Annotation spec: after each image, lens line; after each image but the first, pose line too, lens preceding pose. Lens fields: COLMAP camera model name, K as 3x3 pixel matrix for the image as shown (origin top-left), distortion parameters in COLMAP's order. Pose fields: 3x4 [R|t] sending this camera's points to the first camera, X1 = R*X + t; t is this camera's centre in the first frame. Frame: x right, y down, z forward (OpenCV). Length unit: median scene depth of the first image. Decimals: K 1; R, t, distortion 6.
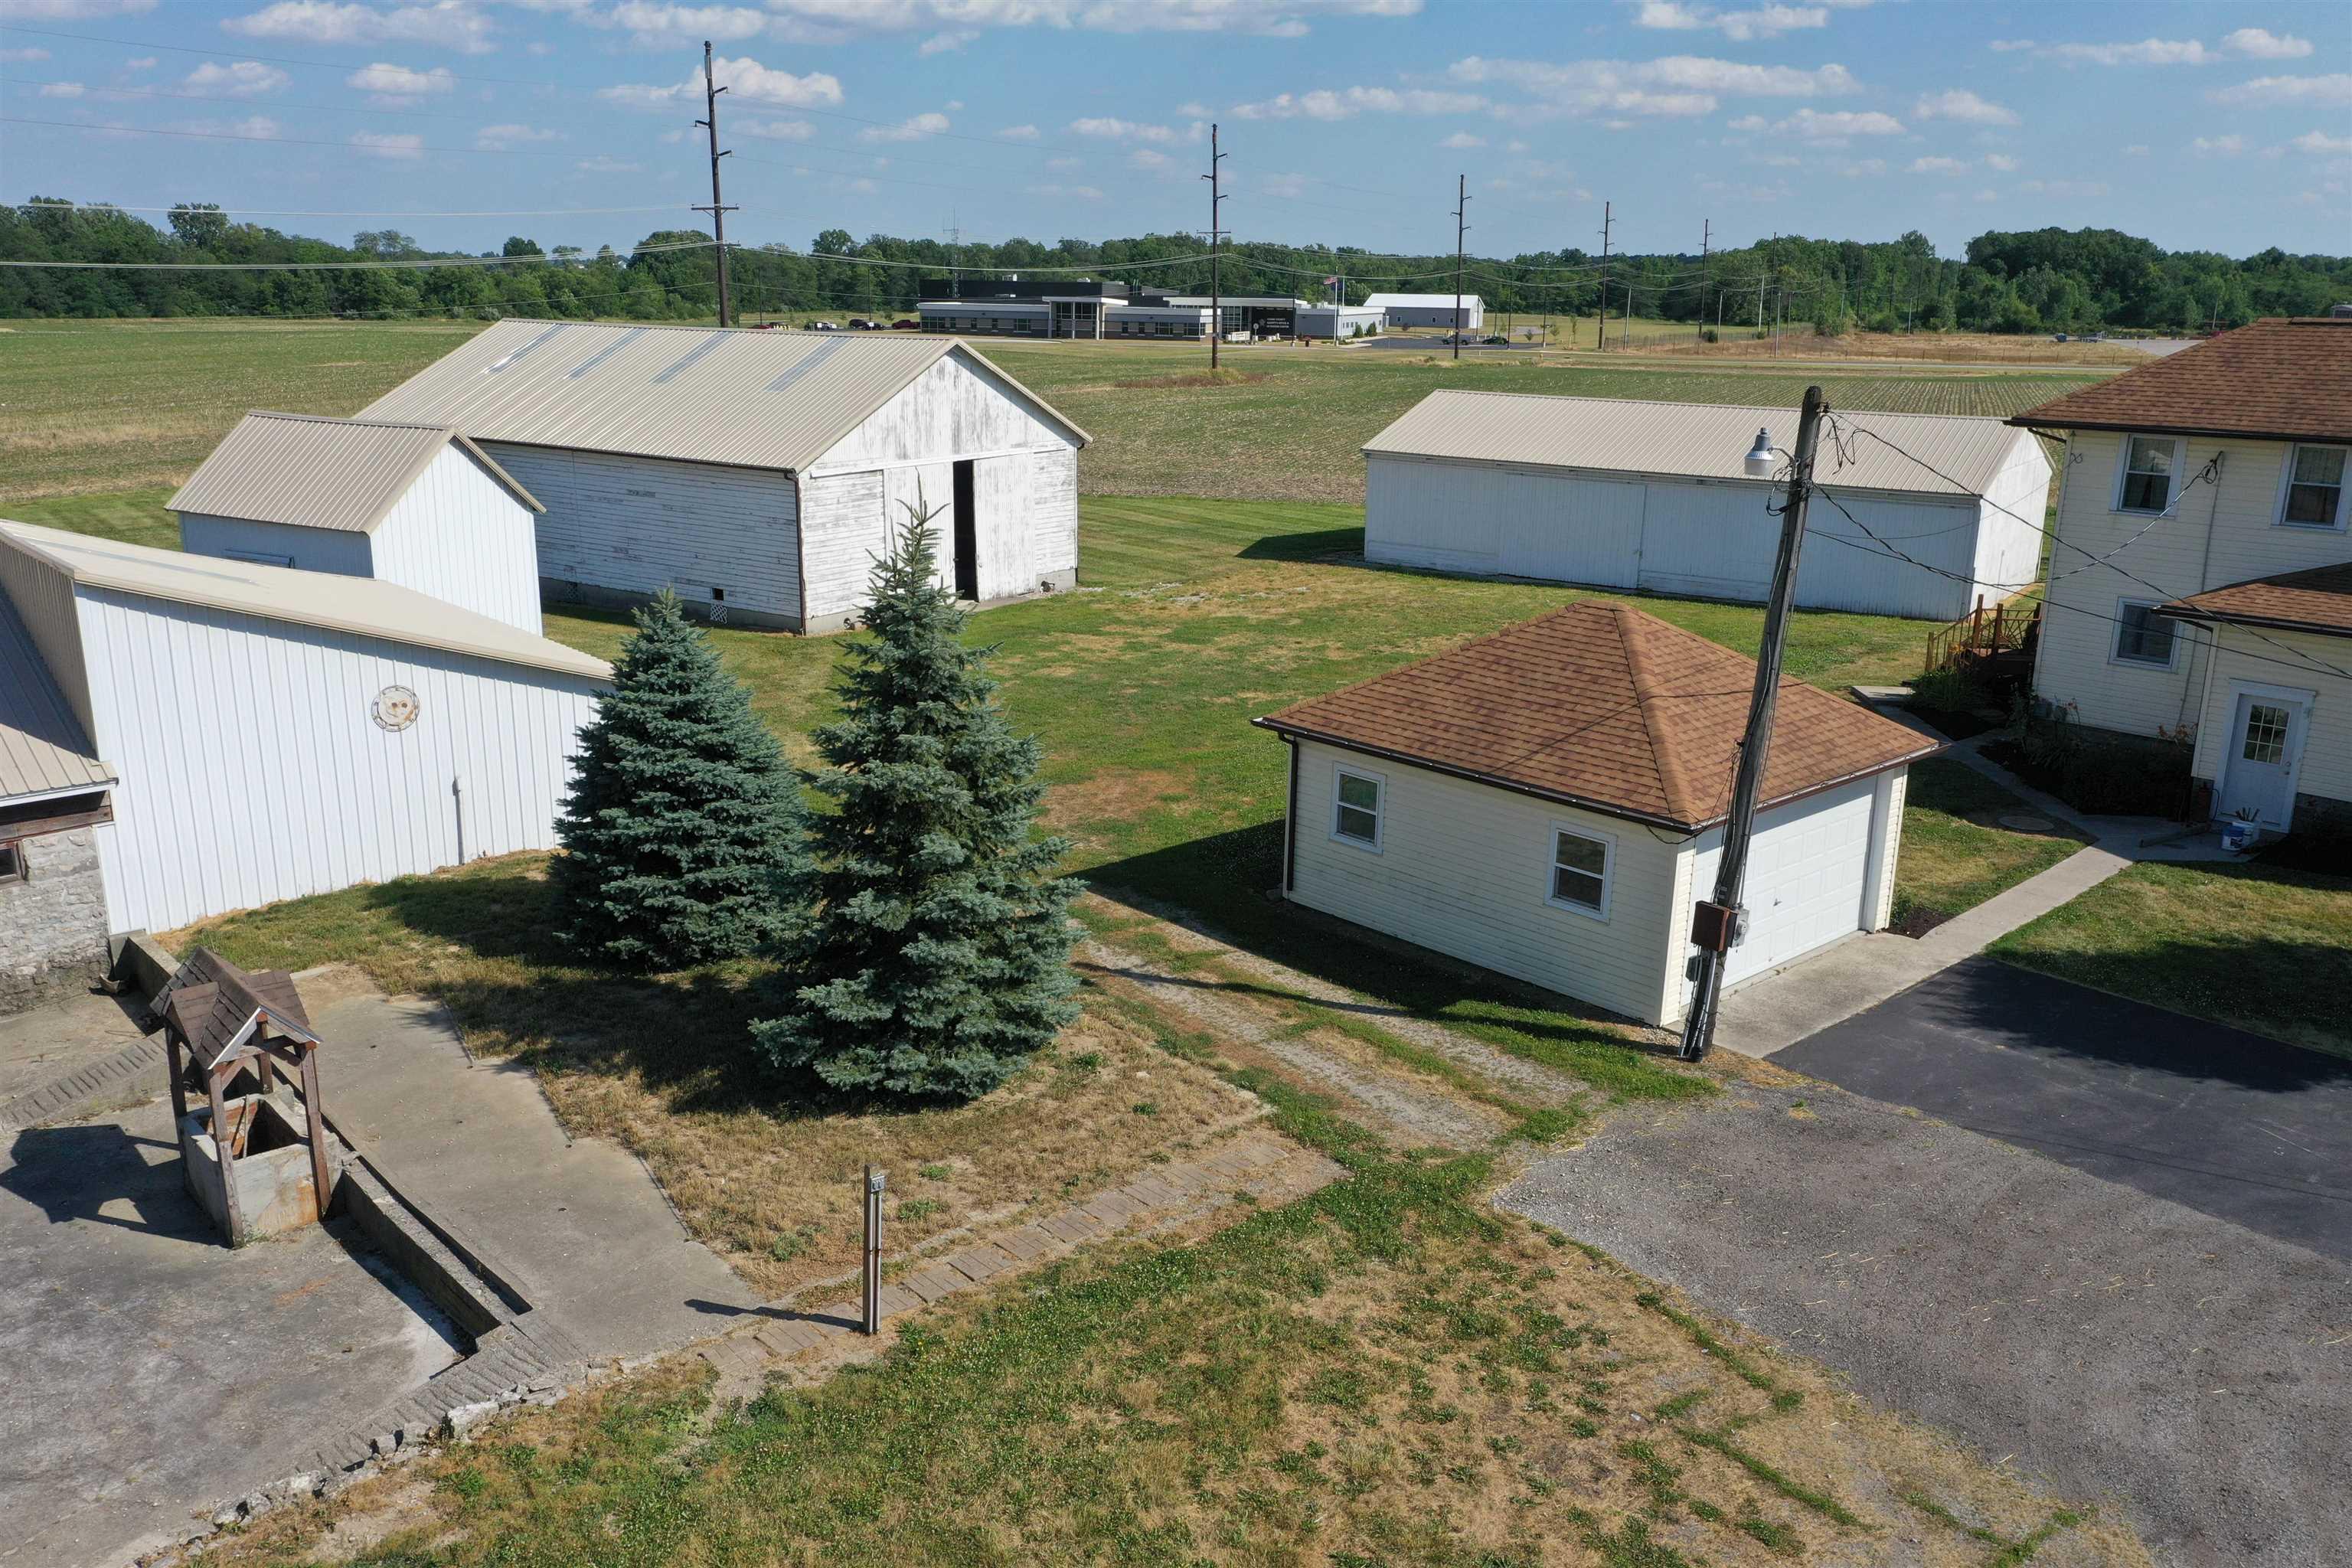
lens RADIAL K [[1862.4, 0, 1171.1], [0, 1862.4, 781.8], [0, 0, 1]] dist [0.006756, 0.003977]
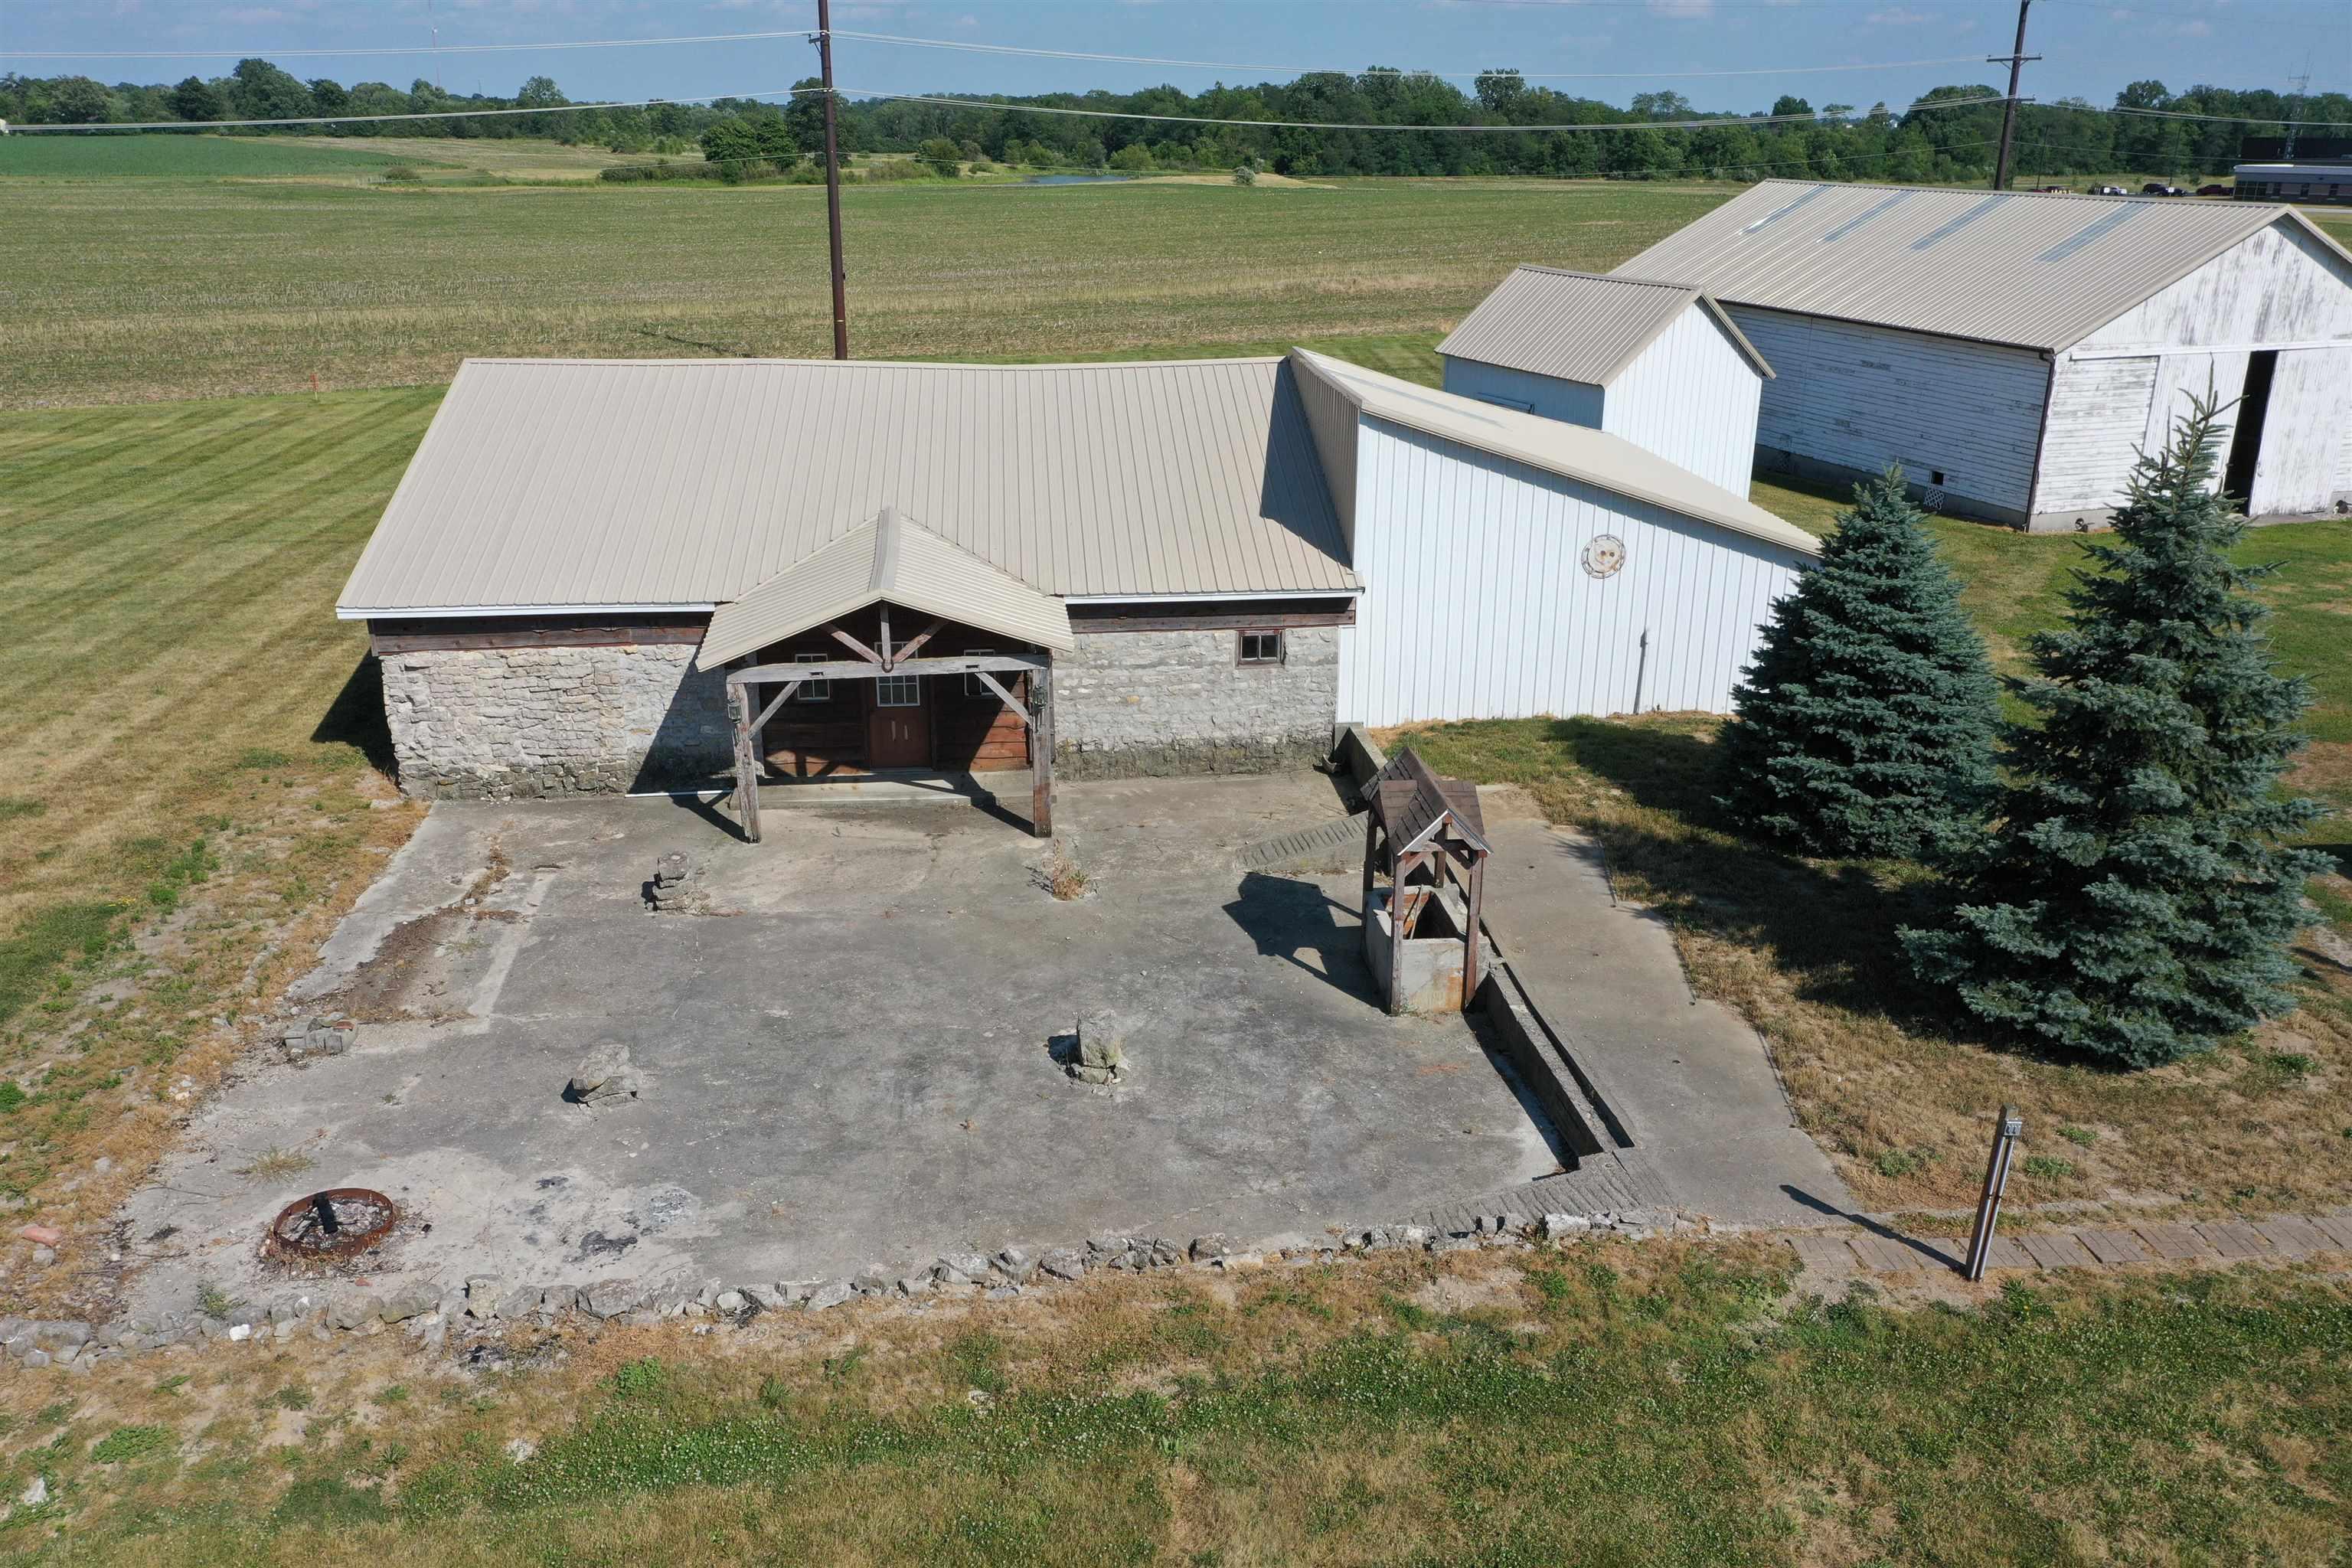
lens RADIAL K [[1862.4, 0, 1171.1], [0, 1862.4, 781.8], [0, 0, 1]] dist [0.006756, 0.003977]
pose [[0.810552, 0.189714, -0.554089, -0.010319], [-0.151449, 0.981798, 0.114608, 0.002118], [0.565746, -0.008980, 0.824530, -0.001564]]
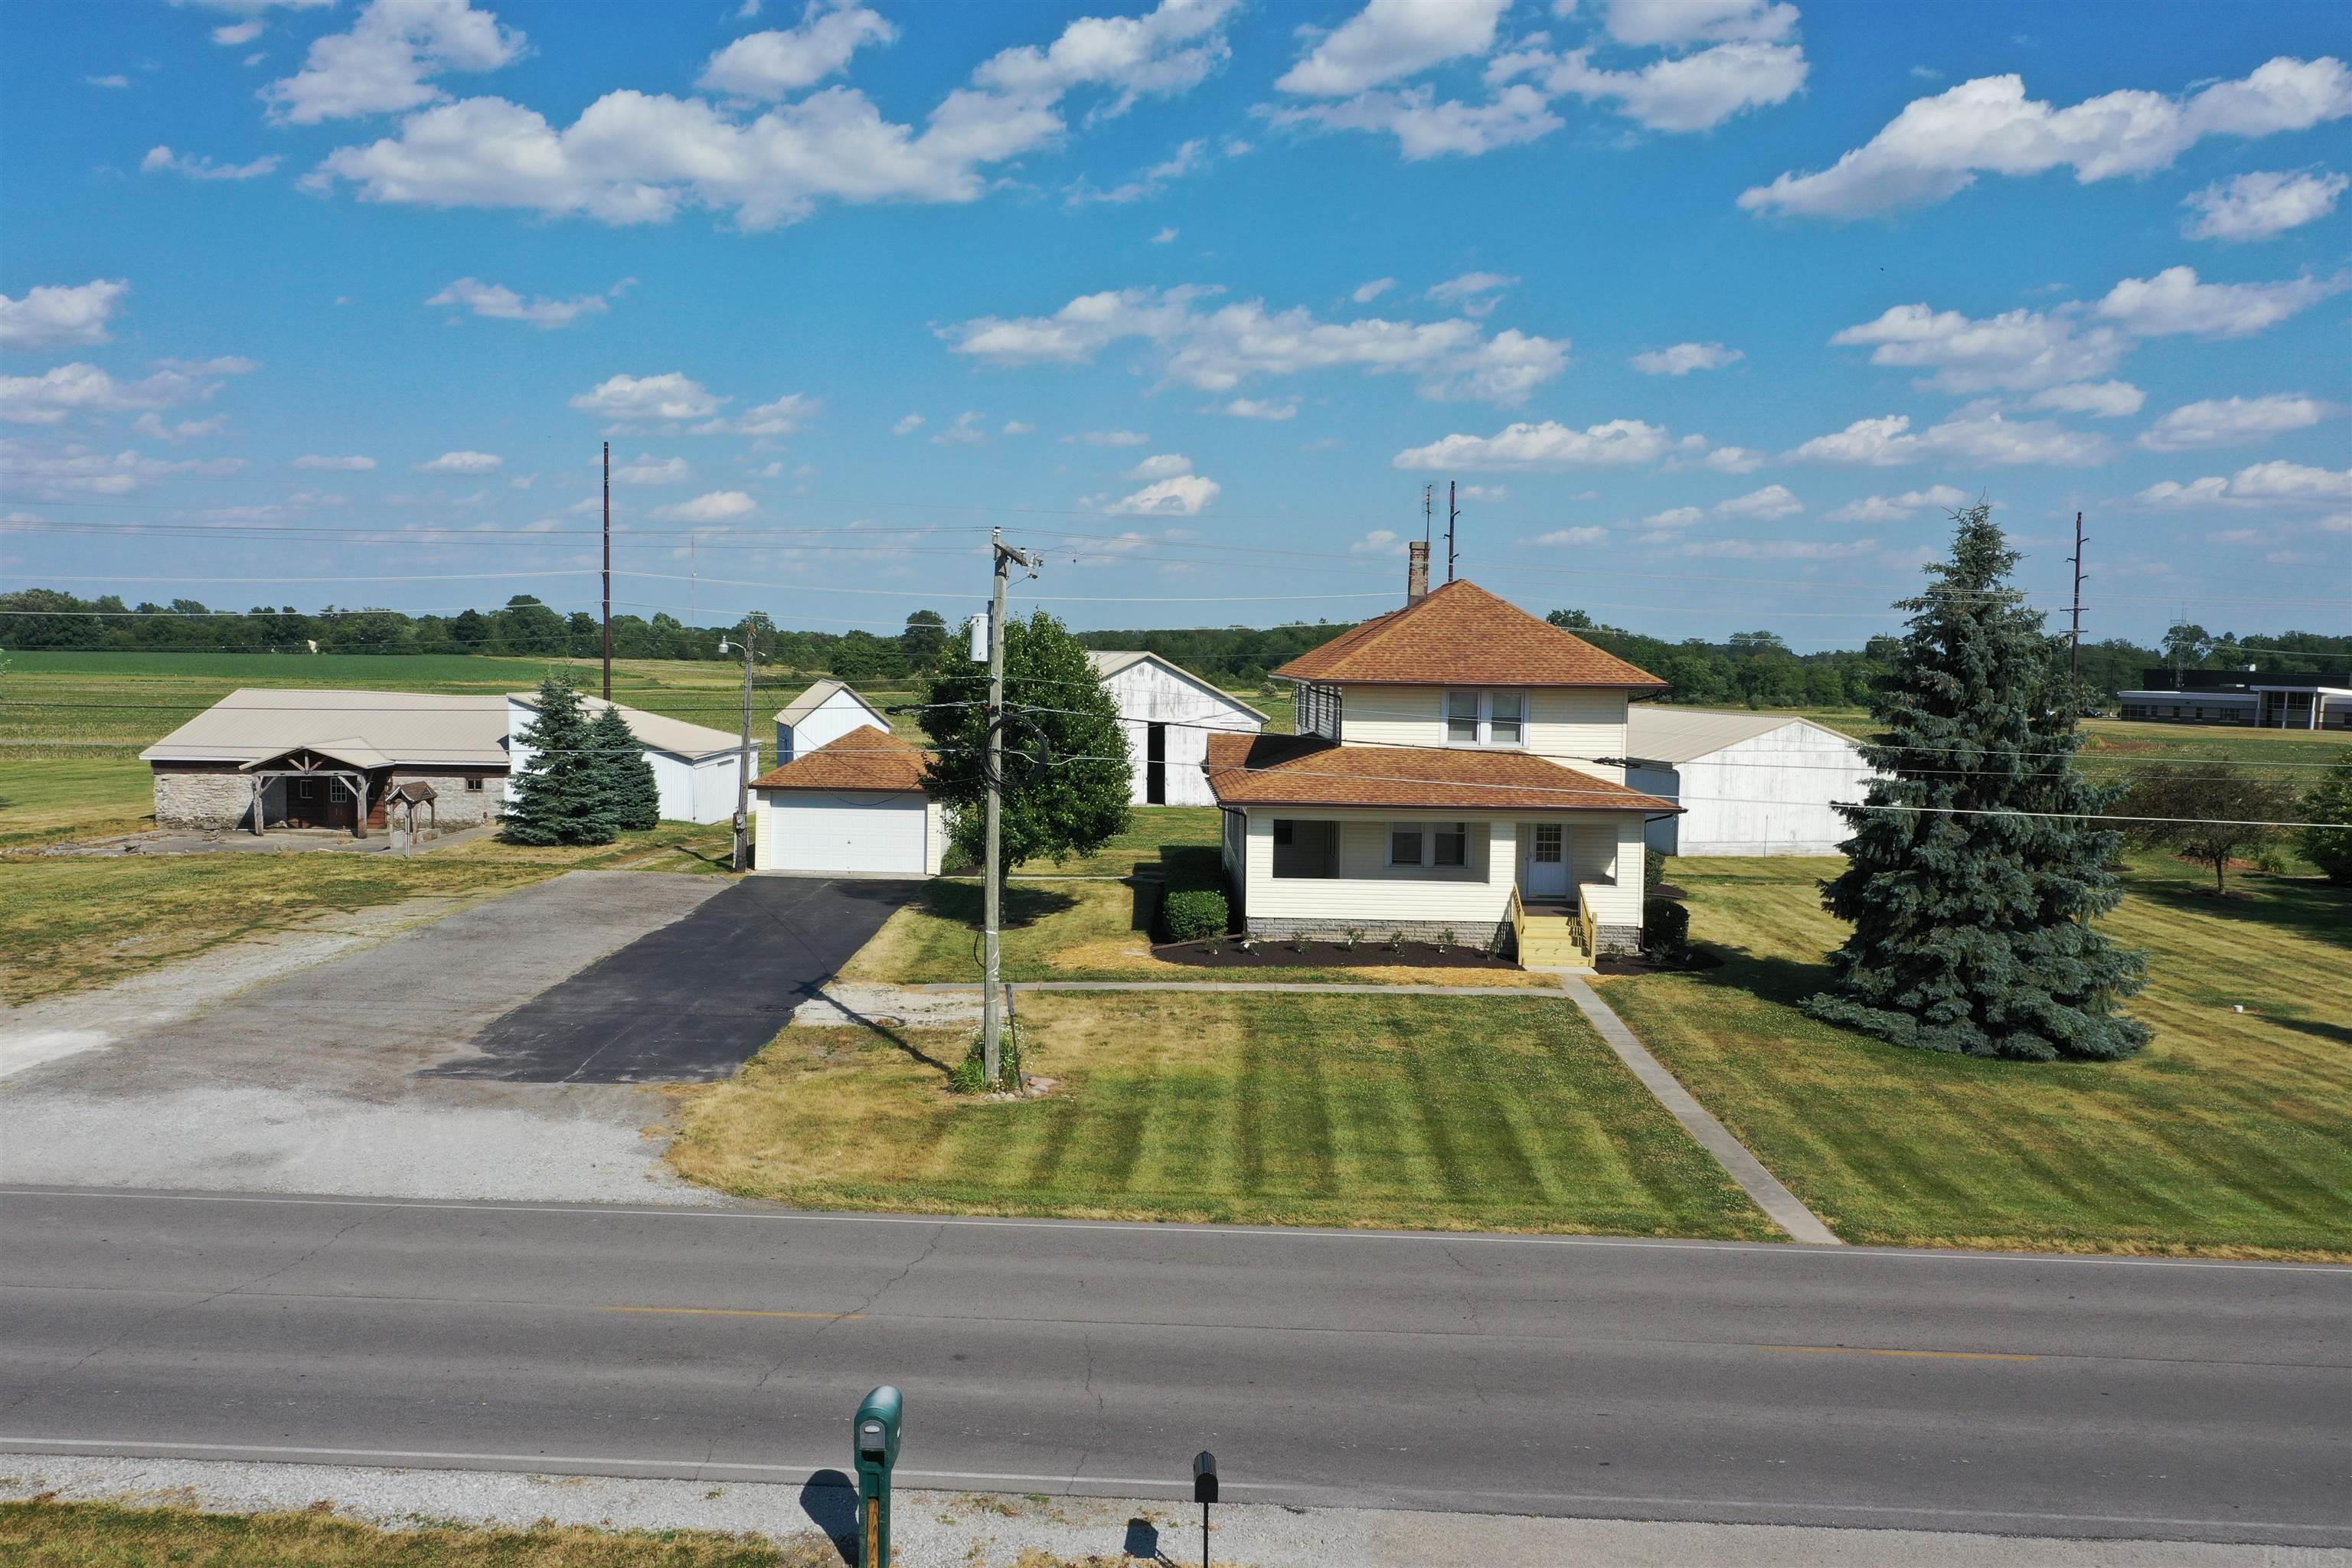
lens RADIAL K [[1862.4, 0, 1171.1], [0, 1862.4, 781.8], [0, 0, 1]] dist [0.006756, 0.003977]
pose [[0.737525, 0.046848, -0.673693, 1.363169], [-0.185466, 0.973283, -0.135358, 0.145537], [0.649353, 0.224777, 0.726509, -0.298922]]
